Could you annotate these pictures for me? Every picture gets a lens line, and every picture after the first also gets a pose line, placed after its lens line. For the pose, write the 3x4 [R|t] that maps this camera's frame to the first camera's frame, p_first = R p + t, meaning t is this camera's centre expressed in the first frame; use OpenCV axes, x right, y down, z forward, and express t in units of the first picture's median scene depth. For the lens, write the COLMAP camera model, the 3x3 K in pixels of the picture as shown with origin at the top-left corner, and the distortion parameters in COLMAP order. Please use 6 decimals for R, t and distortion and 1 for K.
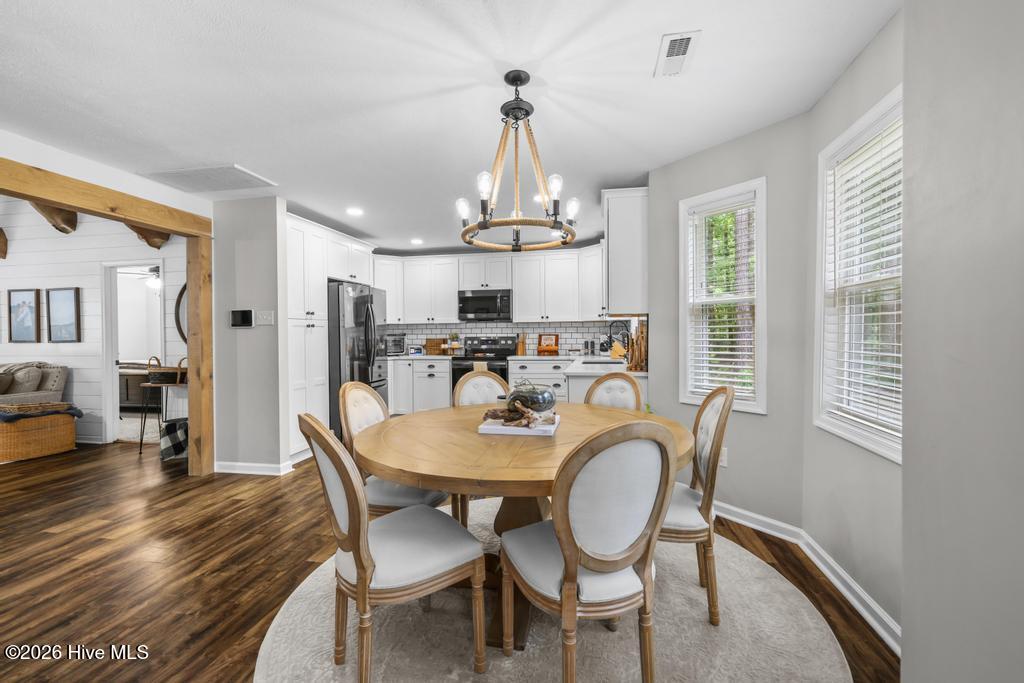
lens RADIAL K [[434.4, 0, 511.6], [0, 434.4, 337.1], [0, 0, 1]] dist [0.000557, 0.000215]
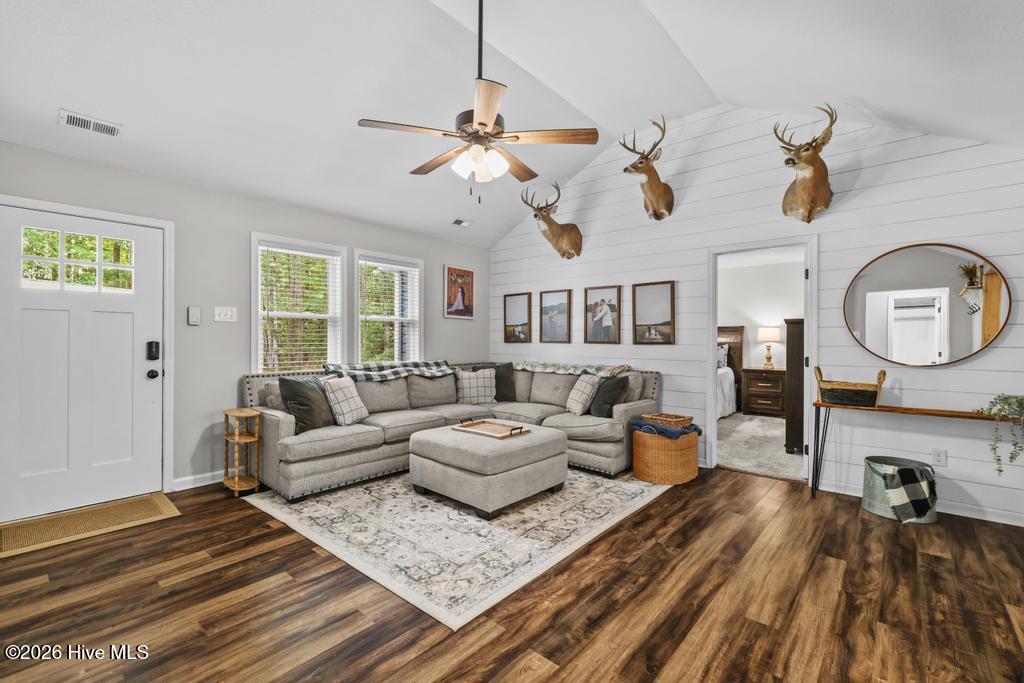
lens RADIAL K [[434.4, 0, 512.7], [0, 434.4, 339.7], [0, 0, 1]] dist [0.000557, 0.000215]
pose [[0.857344, 0.015442, -0.514512, -0.685712], [-0.017219, 0.999851, 0.001318, 0.005362], [0.514456, 0.007730, 0.857482, 0.084064]]
